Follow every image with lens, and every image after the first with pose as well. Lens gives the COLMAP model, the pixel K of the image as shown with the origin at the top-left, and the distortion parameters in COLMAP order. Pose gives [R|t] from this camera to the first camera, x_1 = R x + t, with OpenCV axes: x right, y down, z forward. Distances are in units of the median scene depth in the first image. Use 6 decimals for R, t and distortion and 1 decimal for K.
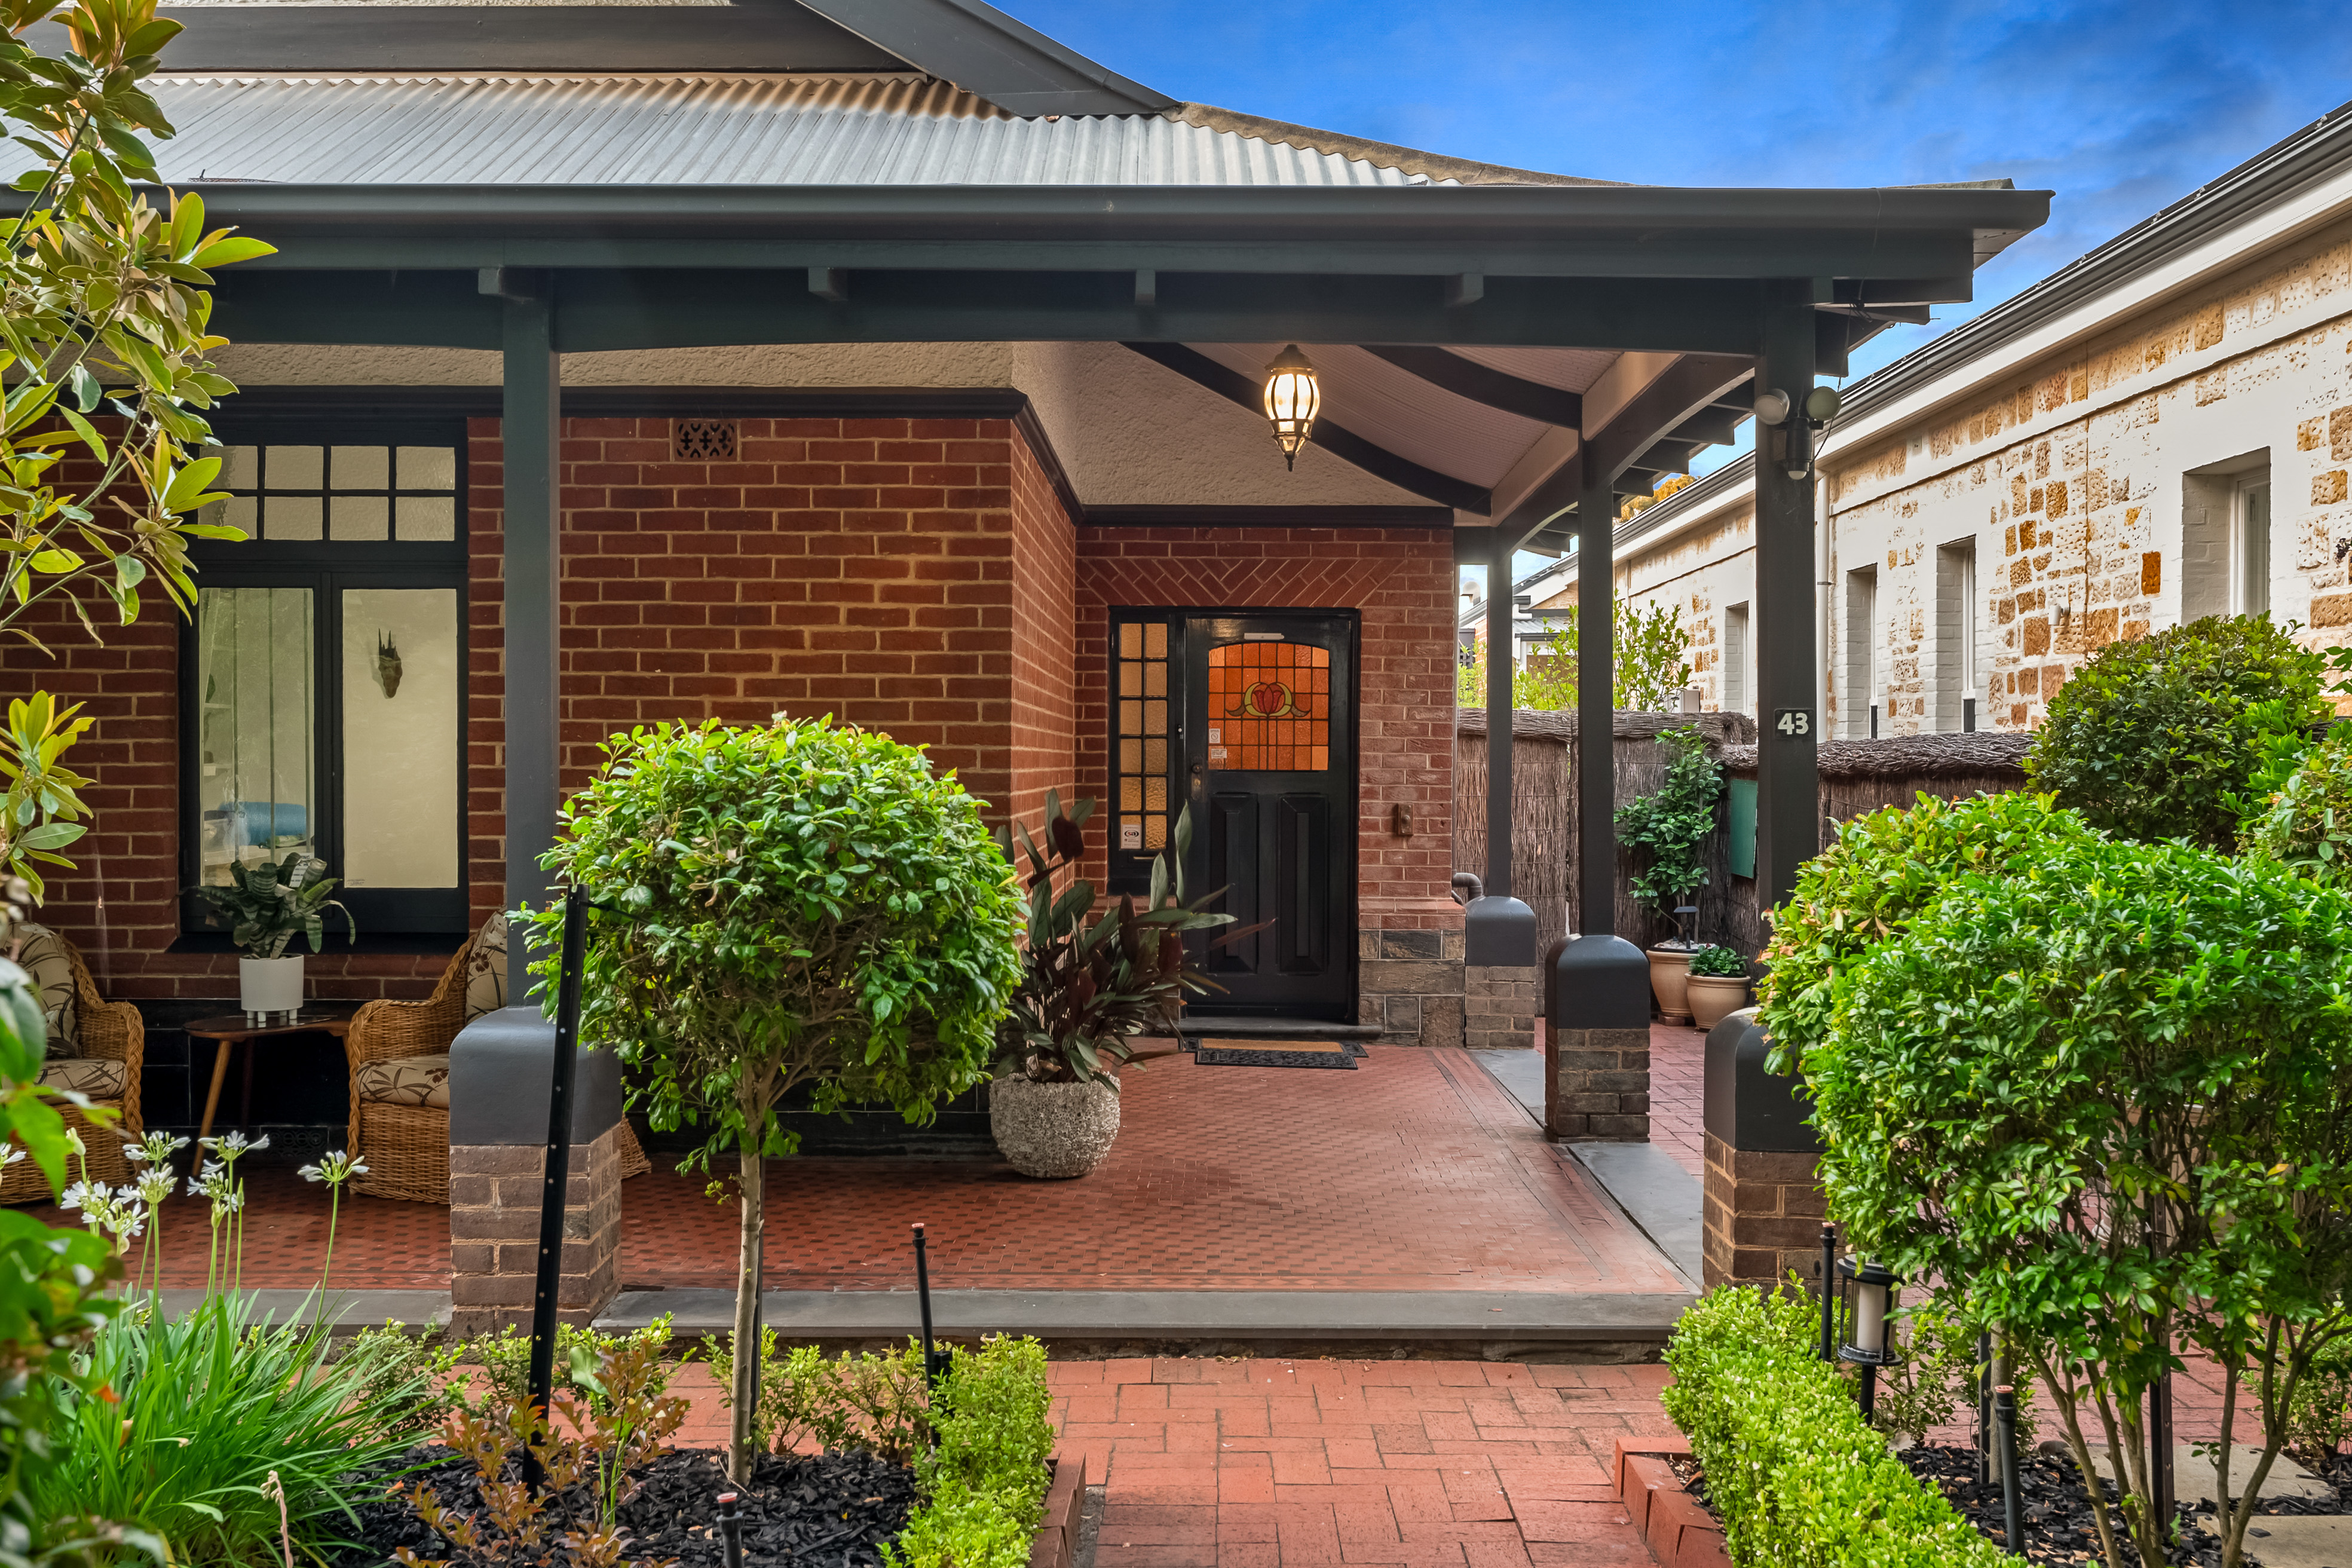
lens RADIAL K [[2363.2, 0, 1104.5], [0, 2363.2, 811.8], [0, 0, 1]] dist [-0.001297, 0.000000]
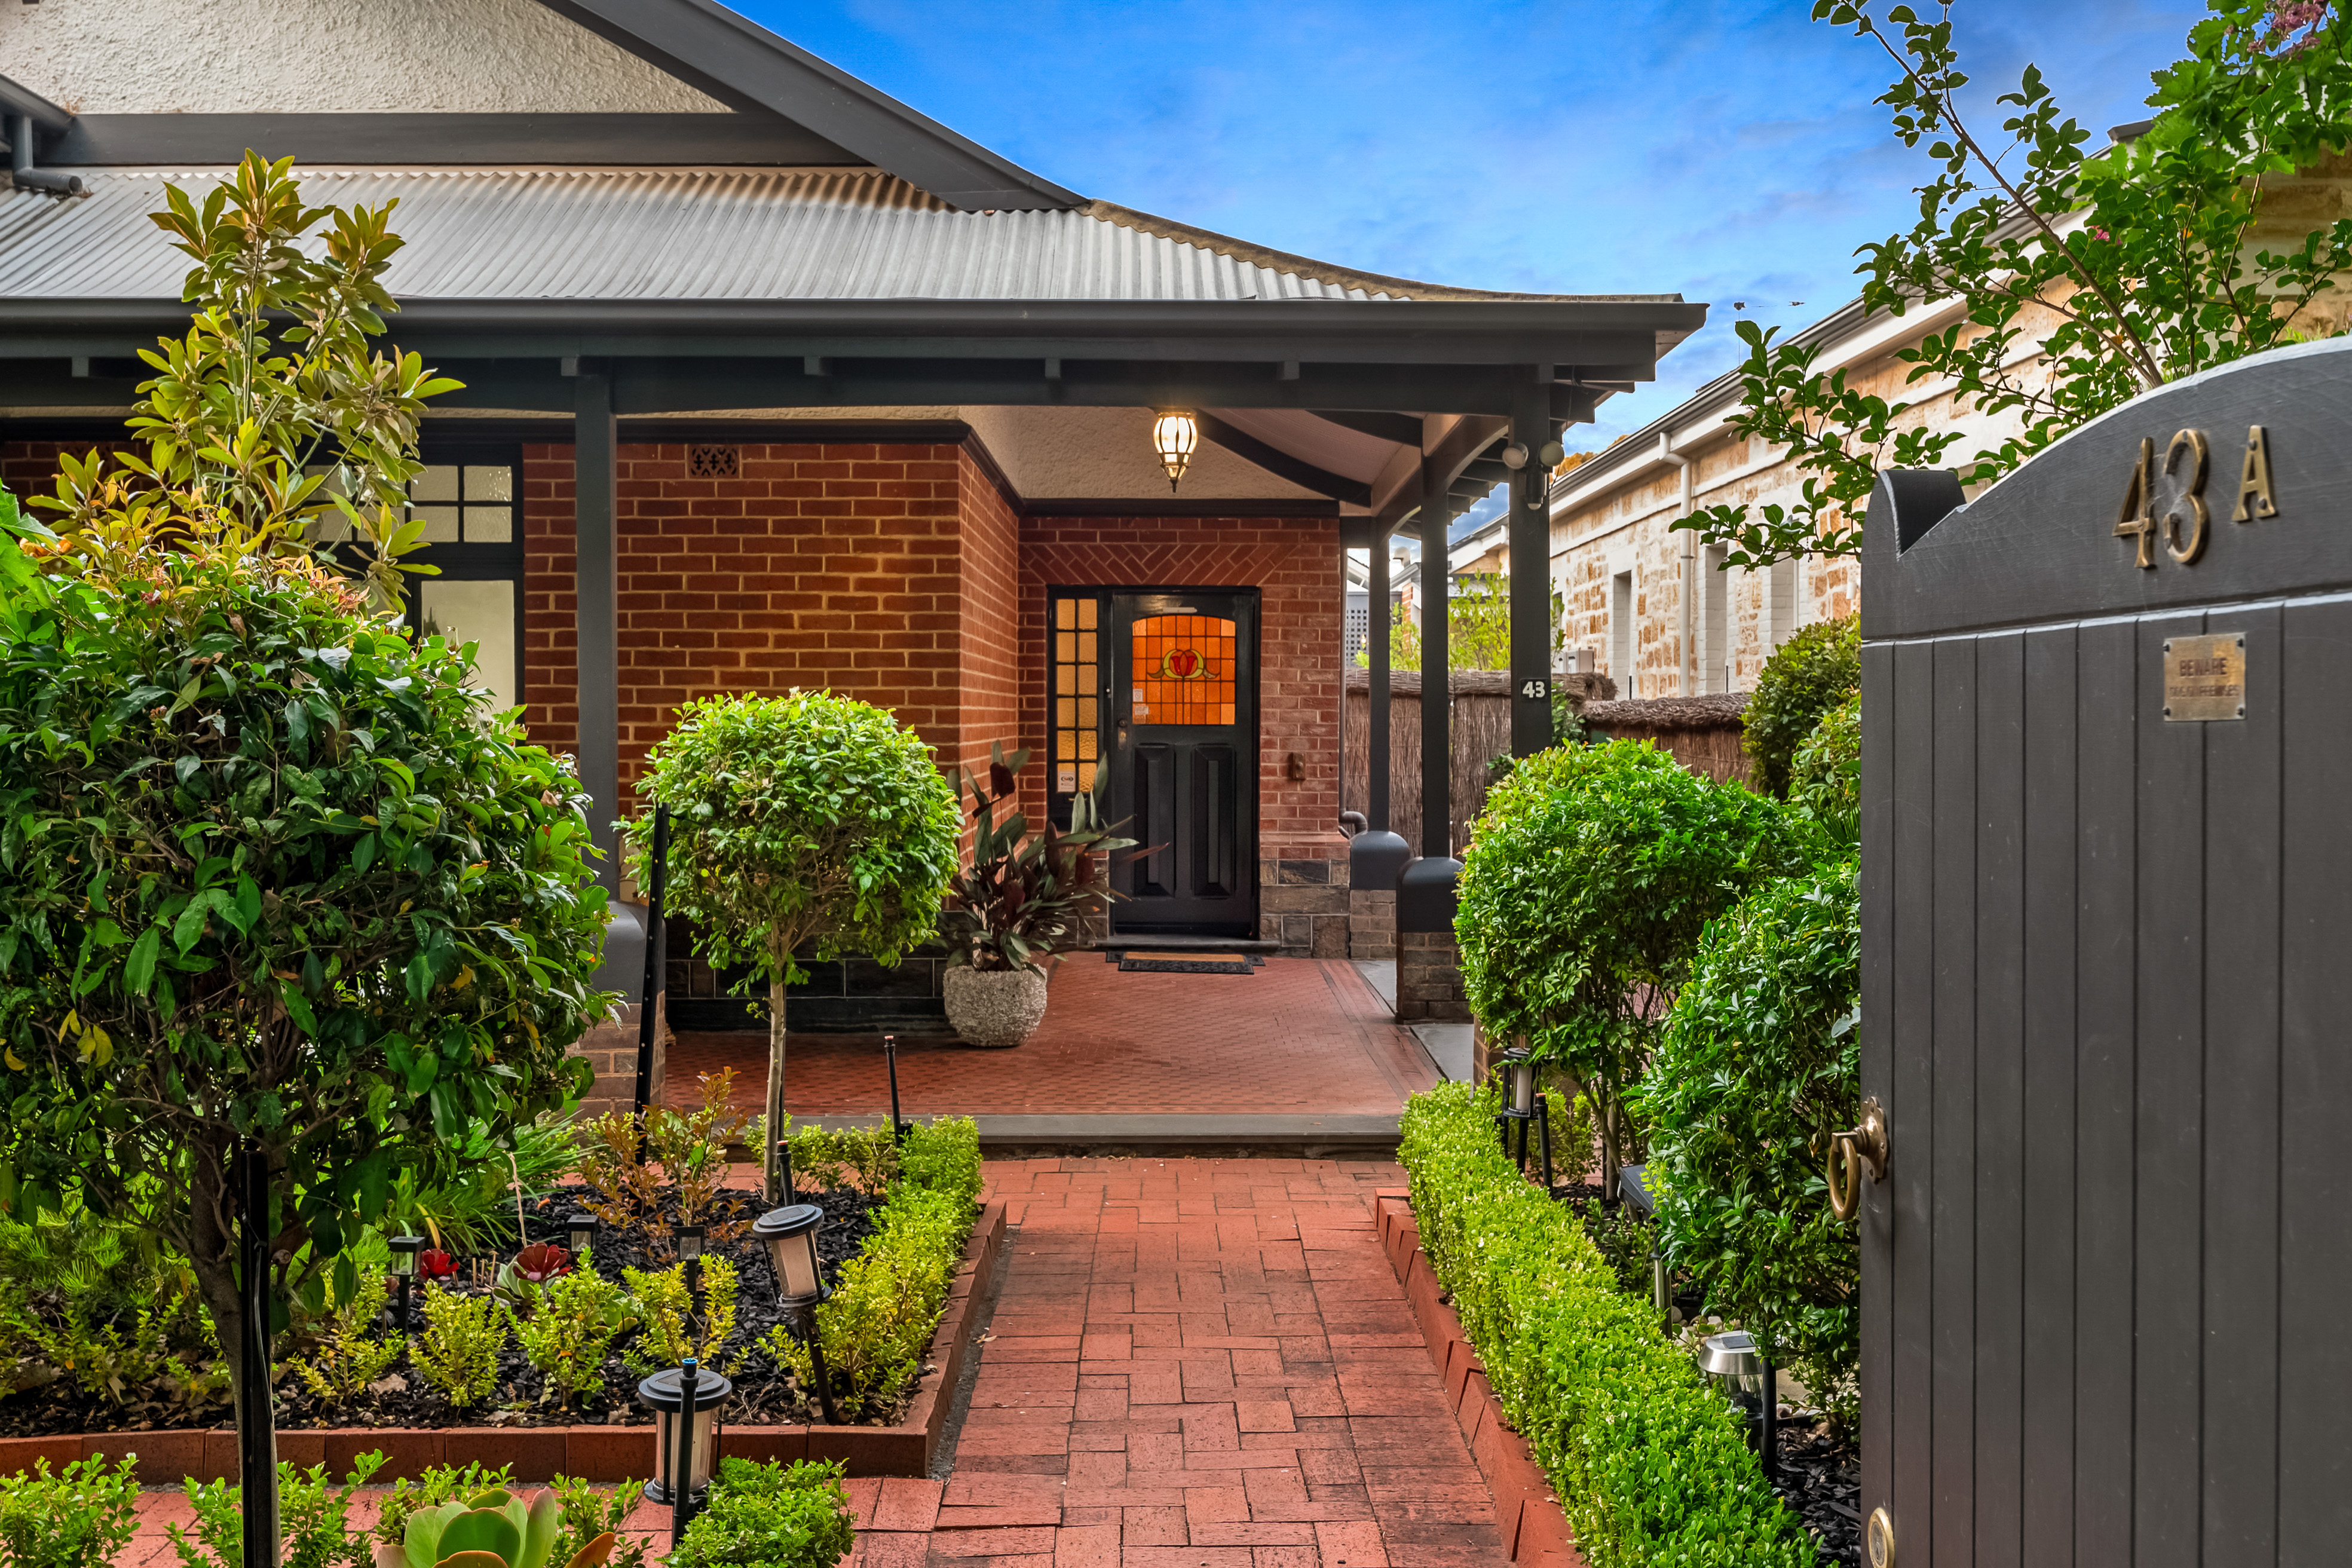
lens RADIAL K [[2363.2, 0, 1100.7], [0, 2363.2, 822.3], [0, 0, 1]] dist [-0.001297, 0.000000]
pose [[0.999904, -0.003191, 0.013449, 0.020005], [0.002868, 0.999708, 0.023986, 0.004386], [-0.013522, -0.023945, 0.999622, -0.281093]]
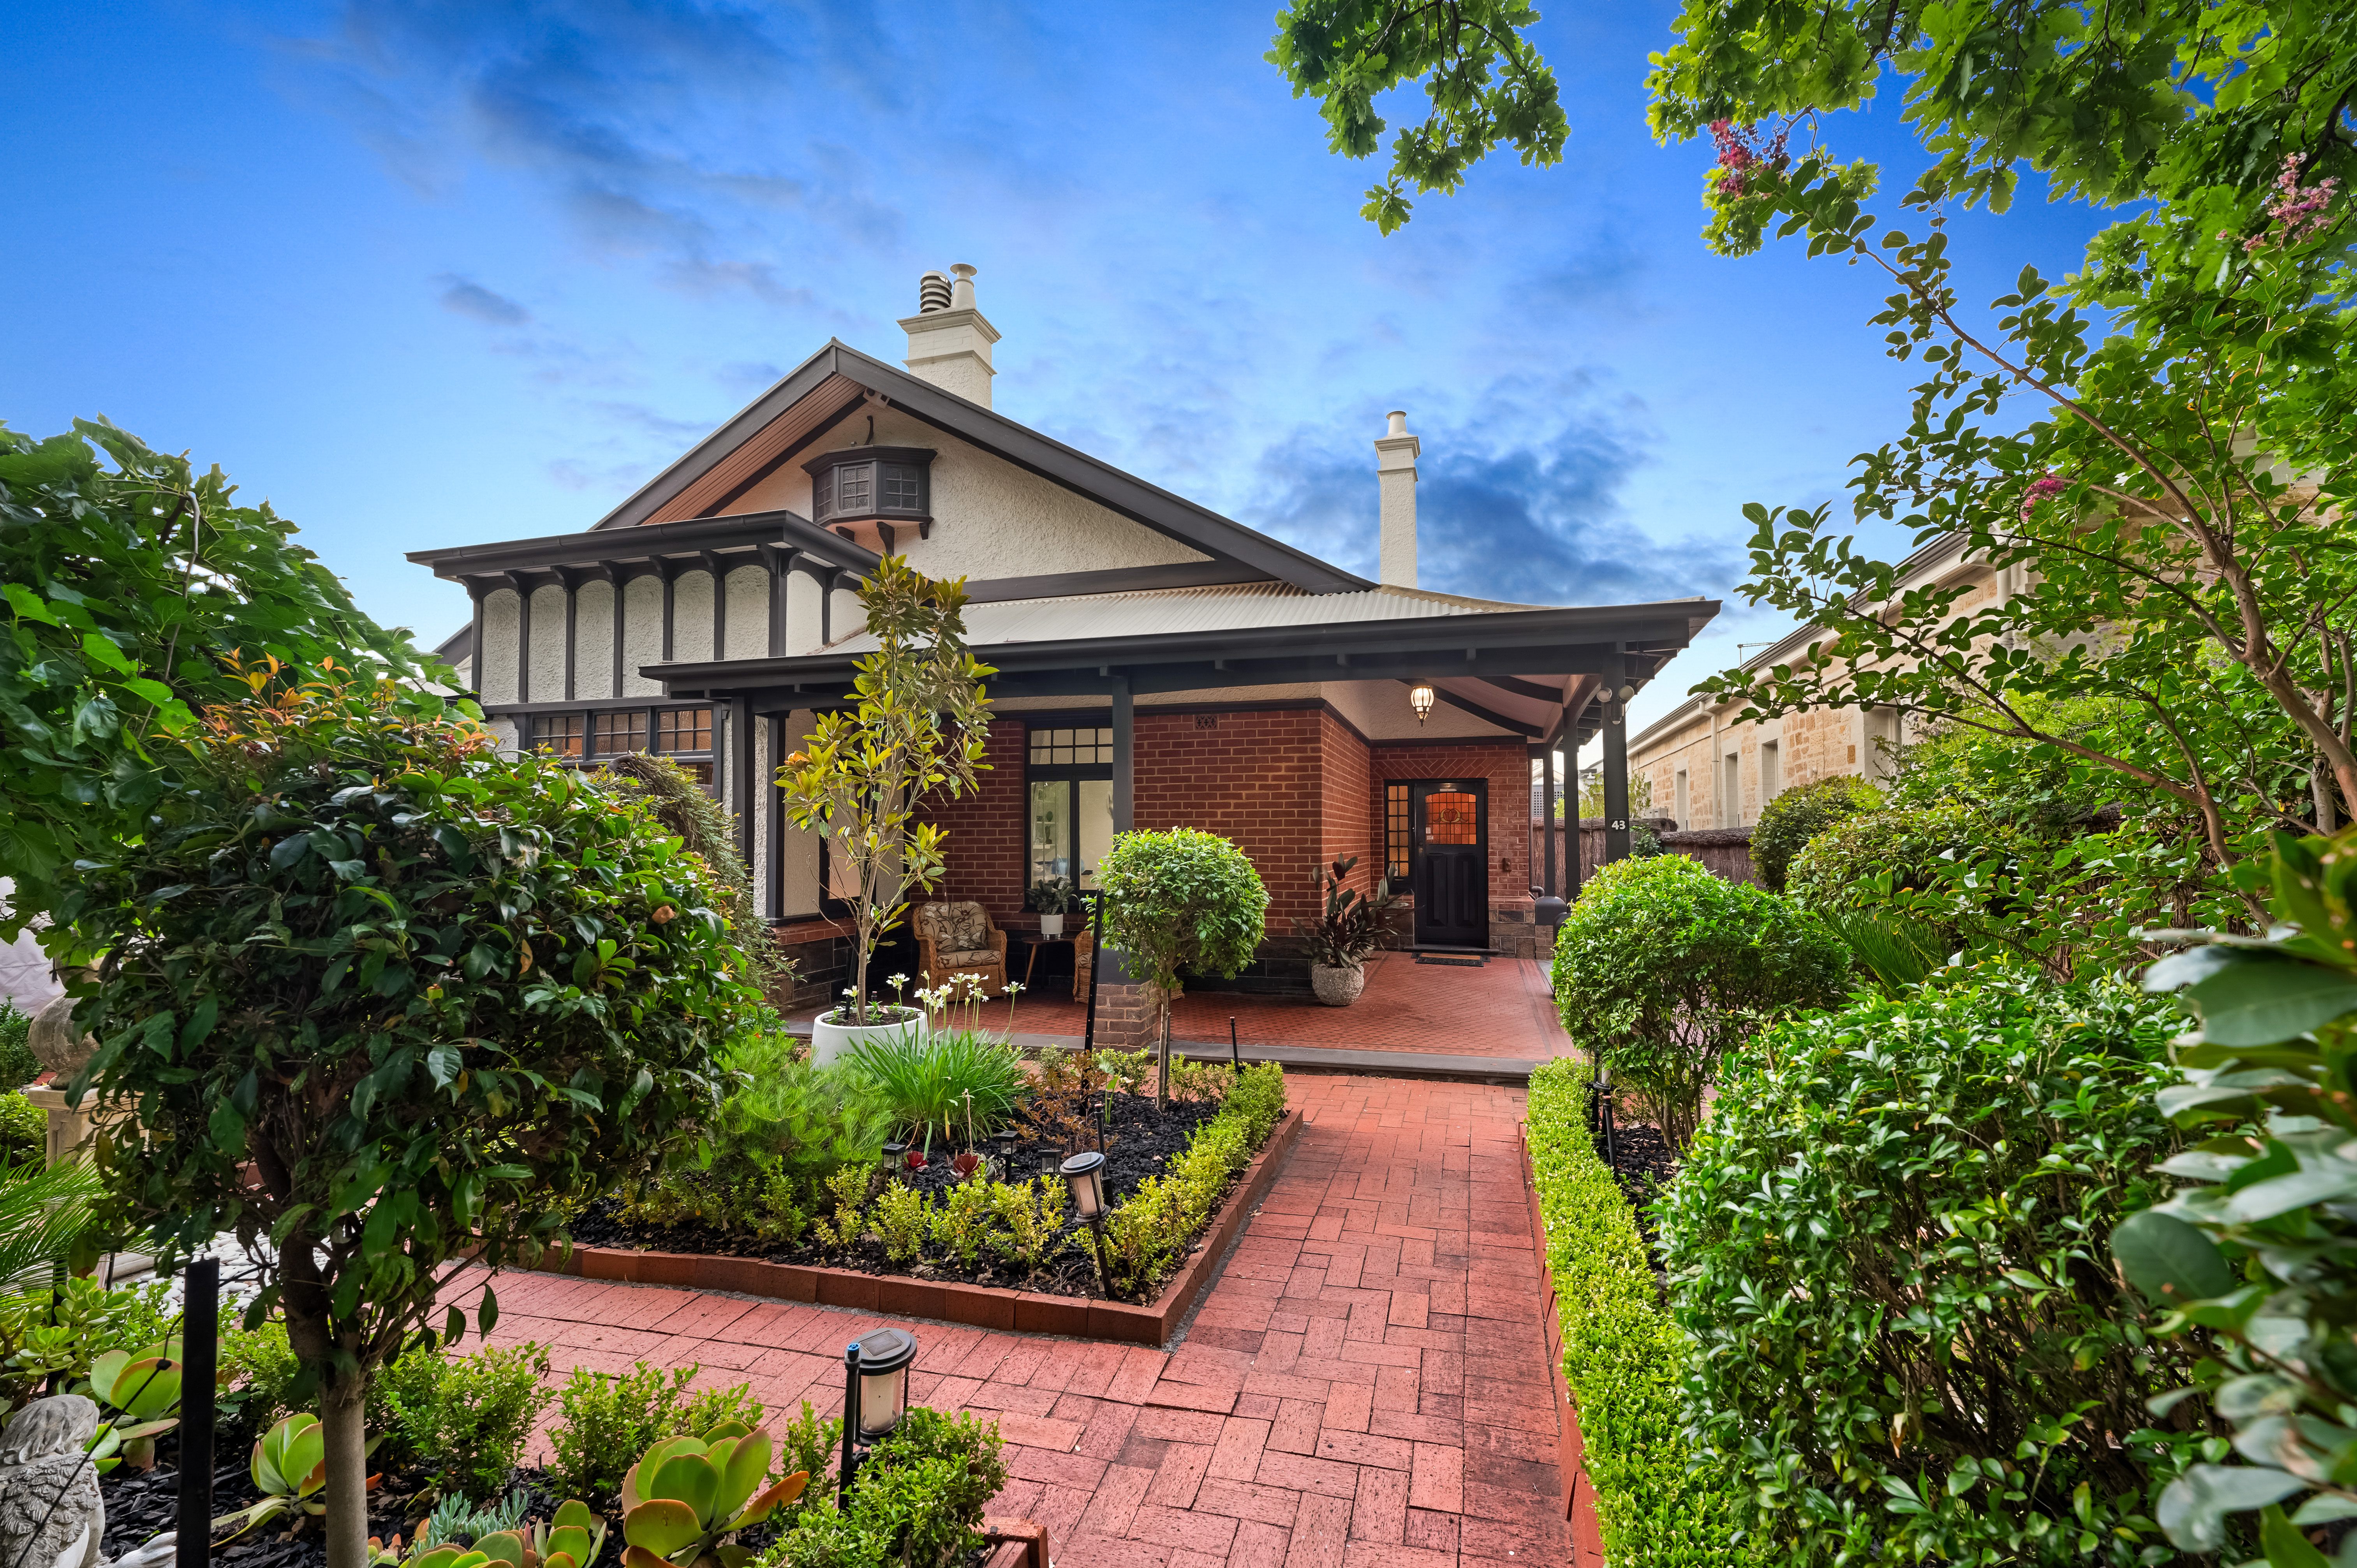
lens RADIAL K [[941.5, 0, 1194.9], [0, 941.5, 825.9], [0, 0, 1]] dist [-0.001871, 0.000863]
pose [[0.968563, -0.010449, -0.248550, 0.089431], [0.001330, 0.999321, -0.036827, -0.001231], [0.248766, 0.035339, 0.967919, -0.028653]]
